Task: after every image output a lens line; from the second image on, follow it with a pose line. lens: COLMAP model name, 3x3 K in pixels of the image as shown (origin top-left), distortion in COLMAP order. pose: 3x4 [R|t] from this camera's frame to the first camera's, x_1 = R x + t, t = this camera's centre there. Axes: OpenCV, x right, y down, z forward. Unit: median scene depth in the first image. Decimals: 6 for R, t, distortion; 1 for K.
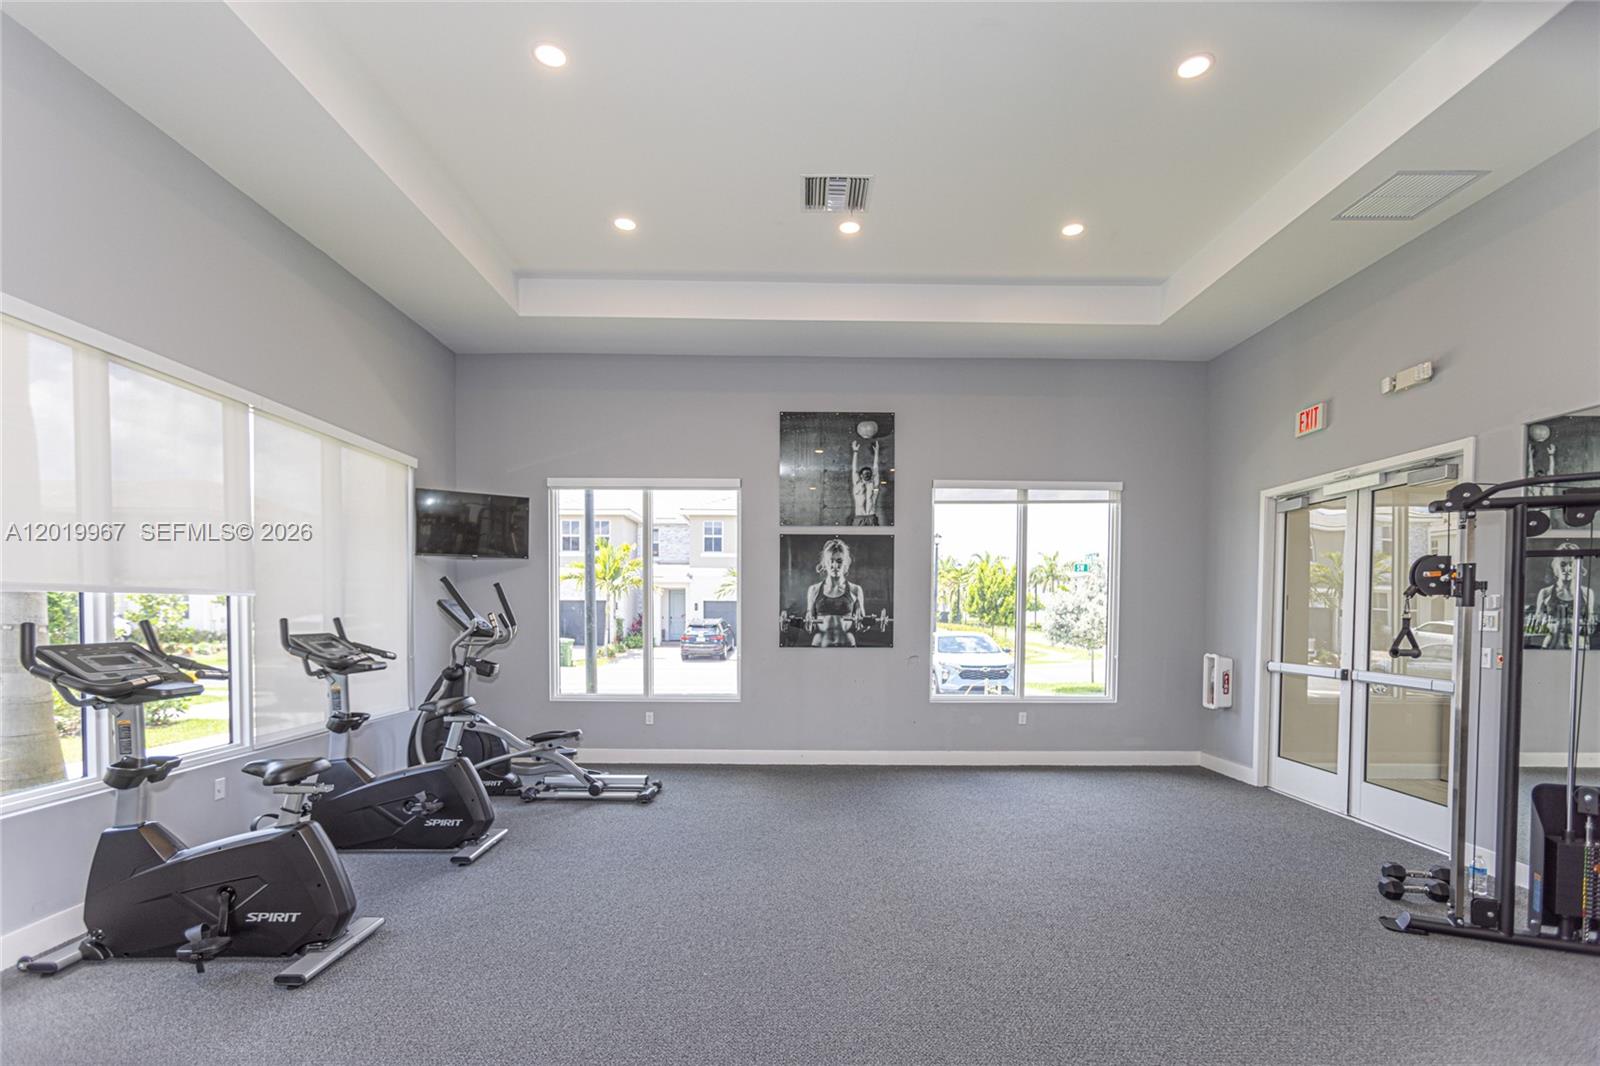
lens RADIAL K [[784.8, 0, 804.1], [0, 784.8, 601.2], [0, 0, 1]] dist [-0.007135, 0.001136]
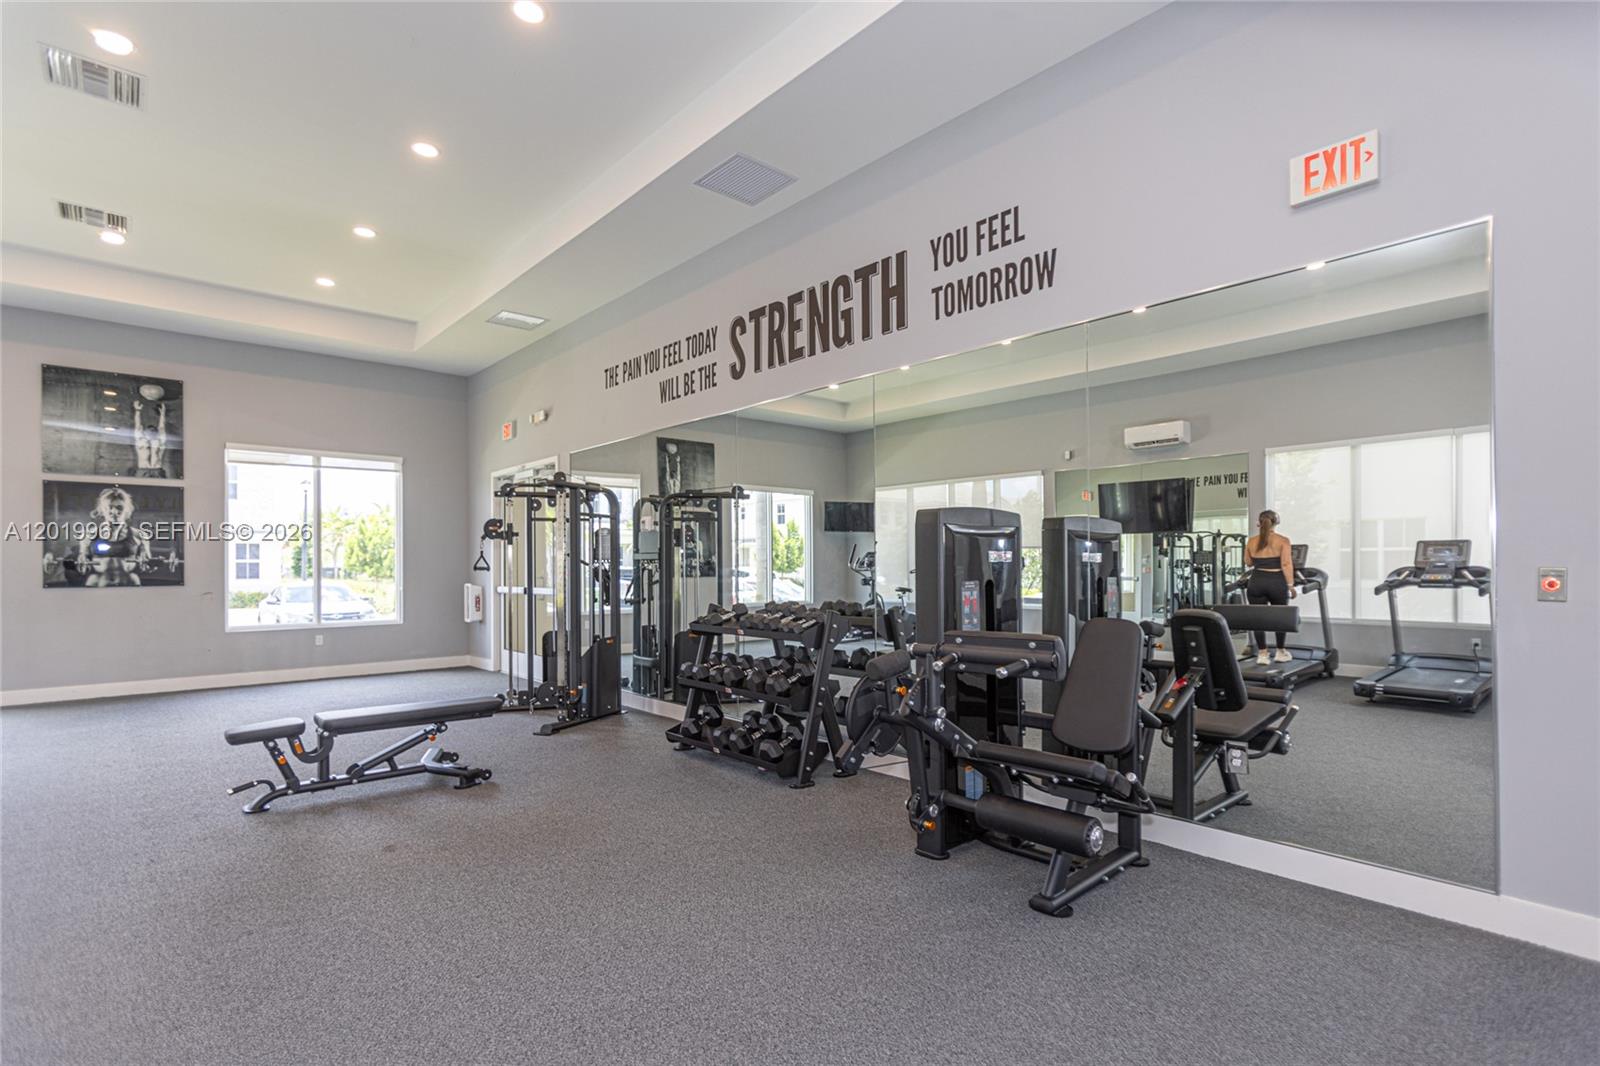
lens RADIAL K [[781.4, 0, 798.1], [0, 781.4, 556.6], [0, 0, 1]] dist [0.014930, 0.000714]
pose [[0.759439, -0.001451, 0.650577, 0.046451], [0.000413, 0.999998, 0.001748, 0.015565], [-0.650579, -0.001058, 0.759438, -0.460529]]
